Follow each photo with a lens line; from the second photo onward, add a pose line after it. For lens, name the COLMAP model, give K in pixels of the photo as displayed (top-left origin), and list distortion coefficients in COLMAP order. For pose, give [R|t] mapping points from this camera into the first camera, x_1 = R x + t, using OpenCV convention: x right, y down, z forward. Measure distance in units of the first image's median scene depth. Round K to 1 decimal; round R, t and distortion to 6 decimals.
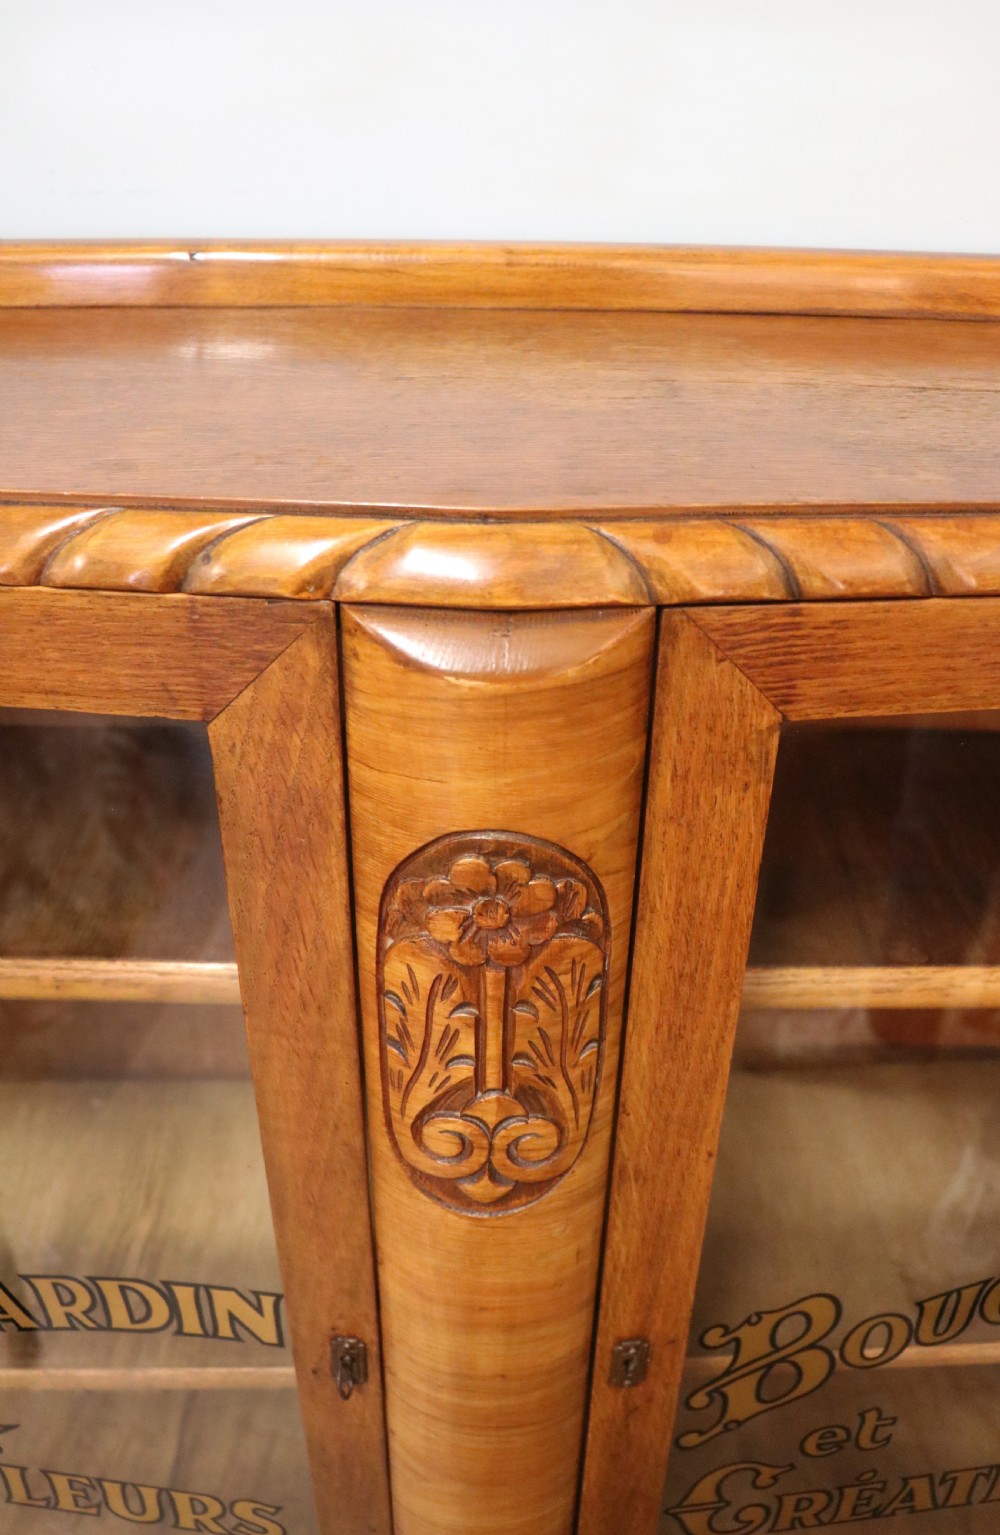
lens RADIAL K [[1347.3, 0, 500.1], [0, 1347.3, 770.5], [0, 0, 1]] dist [-0.184740, 0.182639]
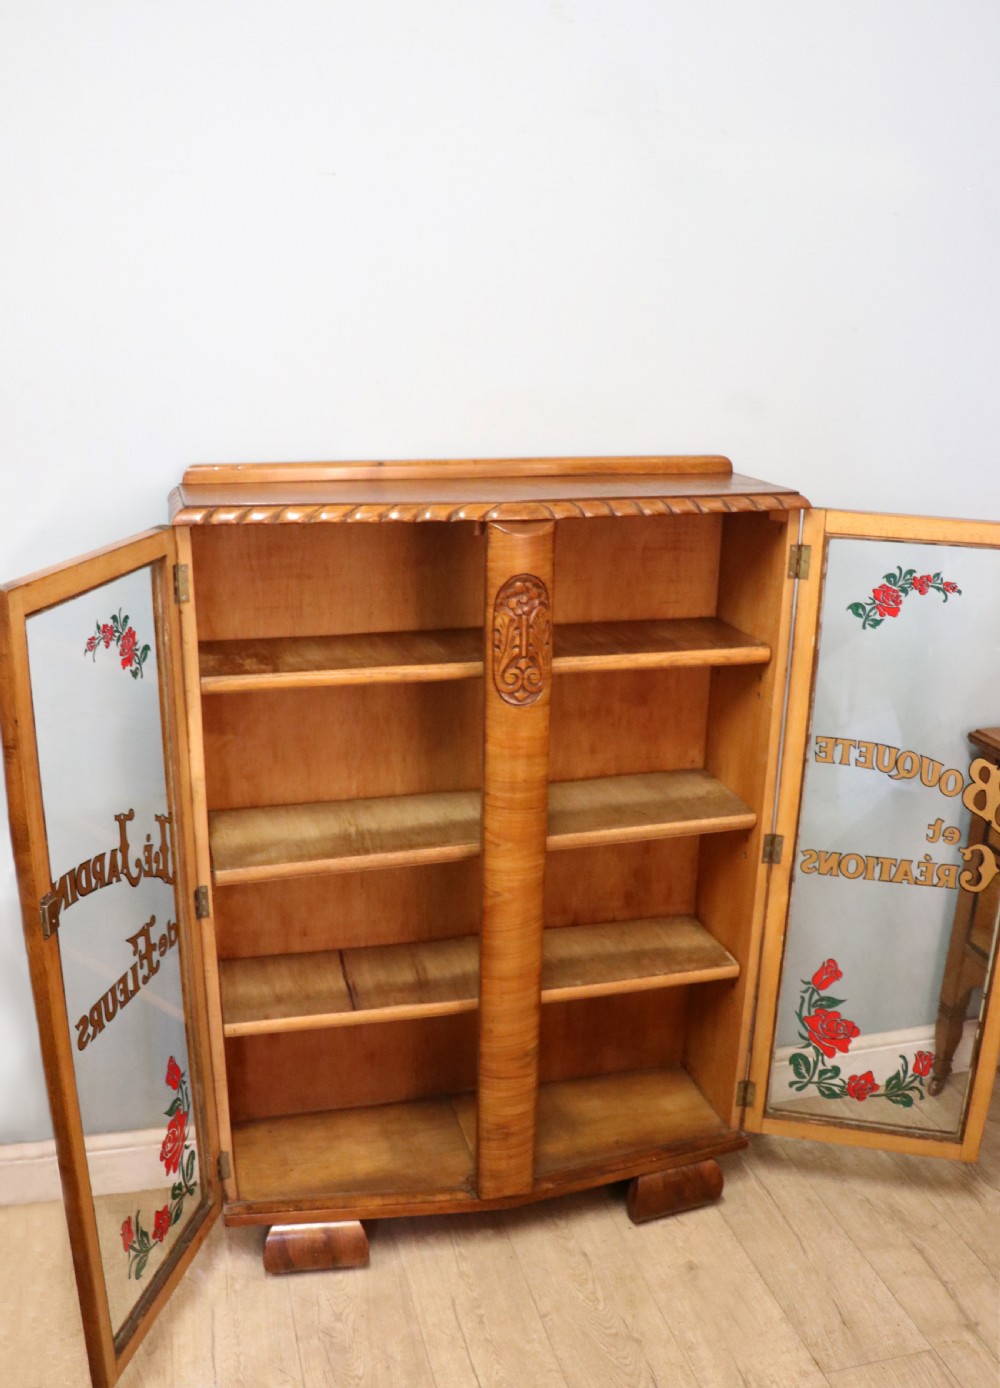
lens RADIAL K [[1277.1, 0, 466.0], [0, 1277.1, 745.8], [0, 0, 1]] dist [-0.195723, 0.146141]
pose [[0.970243, -0.085622, 0.226490, -1.025152], [0.135643, 0.967039, -0.215493, 1.267067], [-0.200574, 0.239802, 0.949876, -2.382850]]
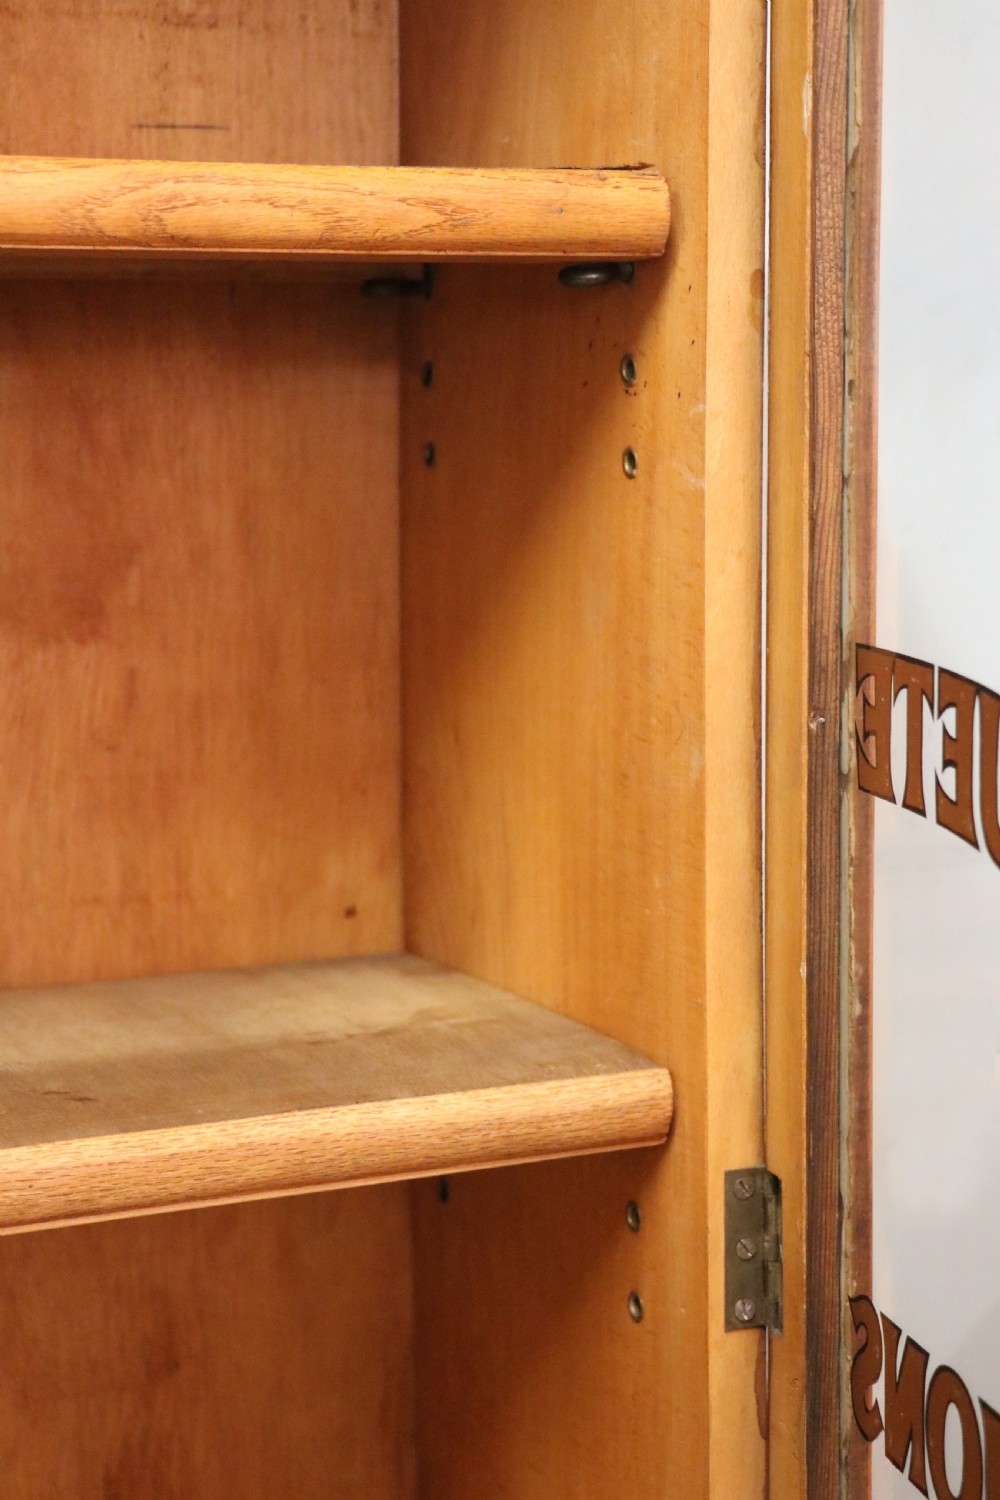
lens RADIAL K [[3038.9, 0, 498.7], [0, 3038.9, 757.3], [0, 0, 1]] dist [0.139125, 0.283653]
pose [[0.904592, -0.074333, 0.419748, -0.044070], [0.245859, 0.895378, -0.371284, 1.238668], [-0.348235, 0.439059, 0.828227, -0.158373]]
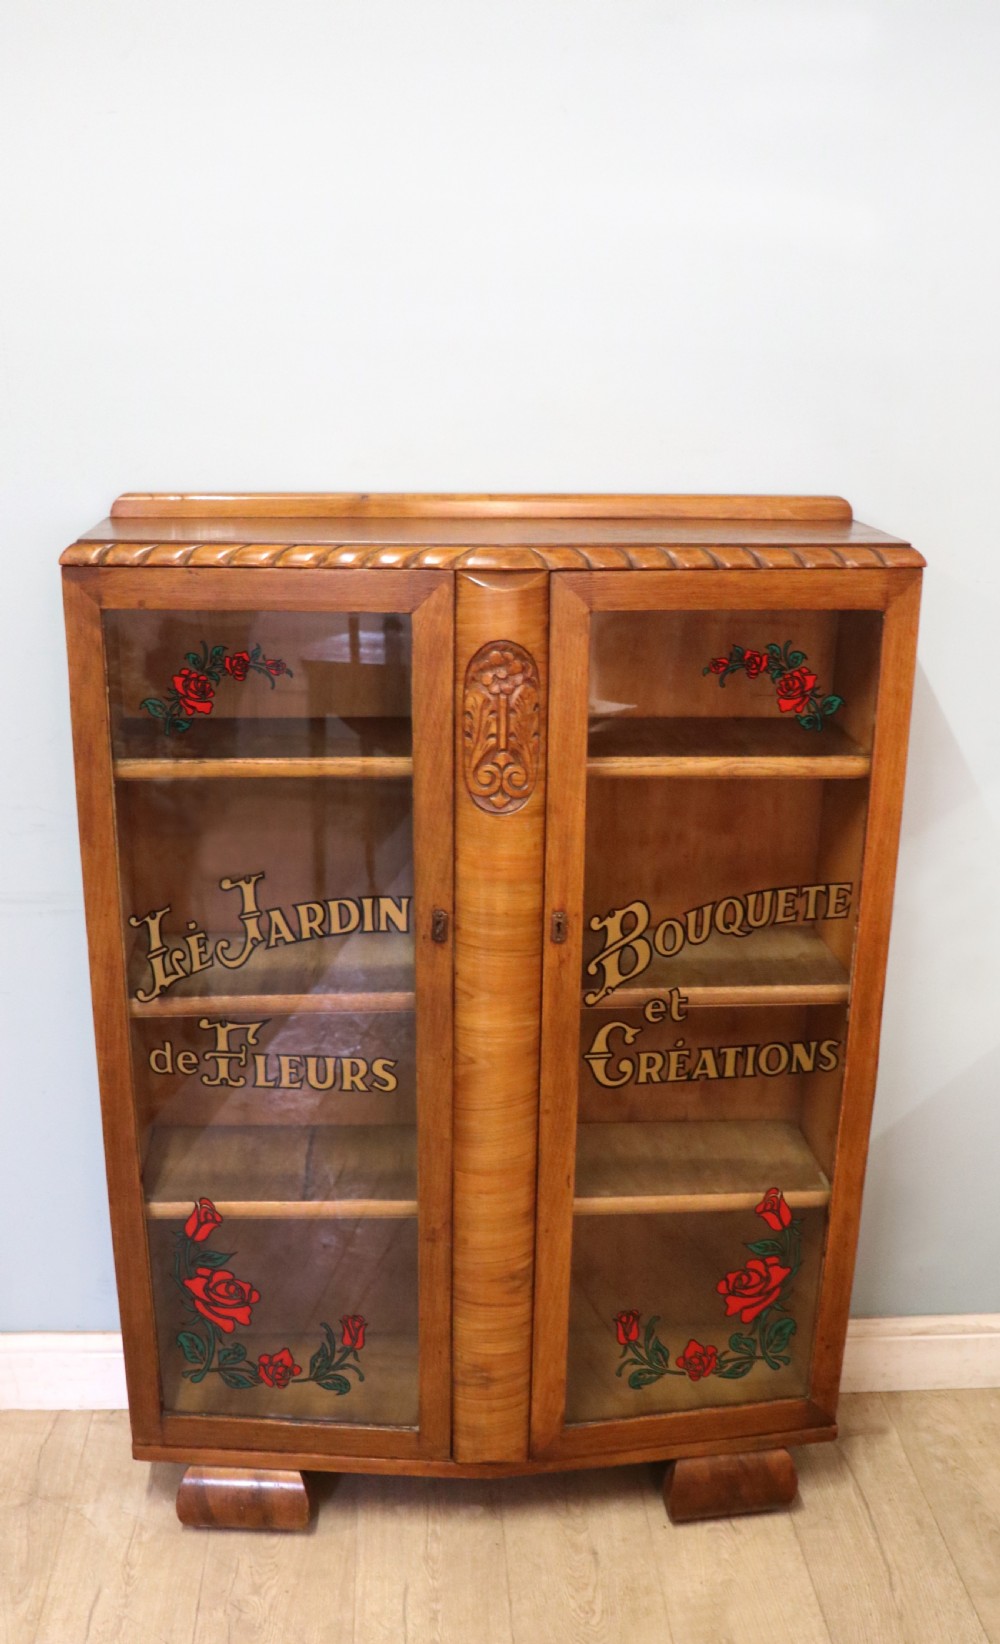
lens RADIAL K [[1703.5, 0, 478.3], [0, 1703.5, 977.7], [0, 0, 1]] dist [-0.178626, 0.168134]
pose [[0.998148, -0.028559, 0.053716, -0.275134], [0.038436, 0.980458, -0.192938, 1.462431], [-0.047156, 0.194645, 0.979740, -2.551294]]
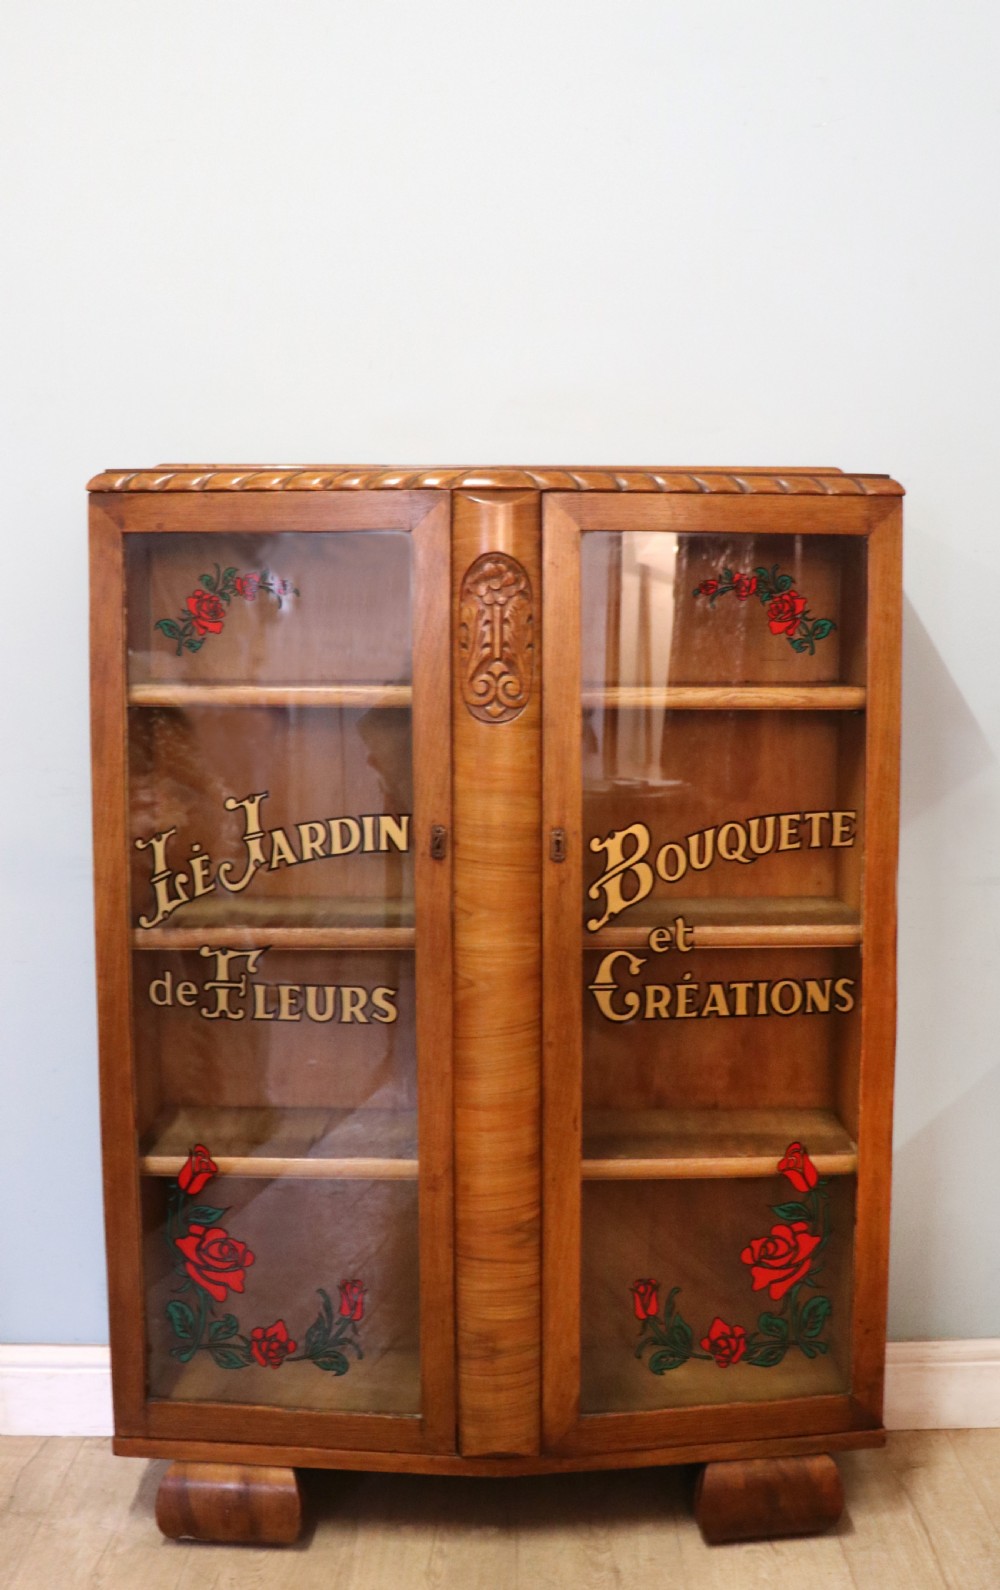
lens RADIAL K [[1741.1, 0, 579.1], [0, 1741.1, 722.8], [0, 0, 1]] dist [-0.180625, 0.177778]
pose [[0.999055, -0.017023, 0.039991, 0.020513], [0.034254, 0.874732, -0.483394, 2.302181], [-0.026753, 0.484307, 0.874489, -2.386229]]
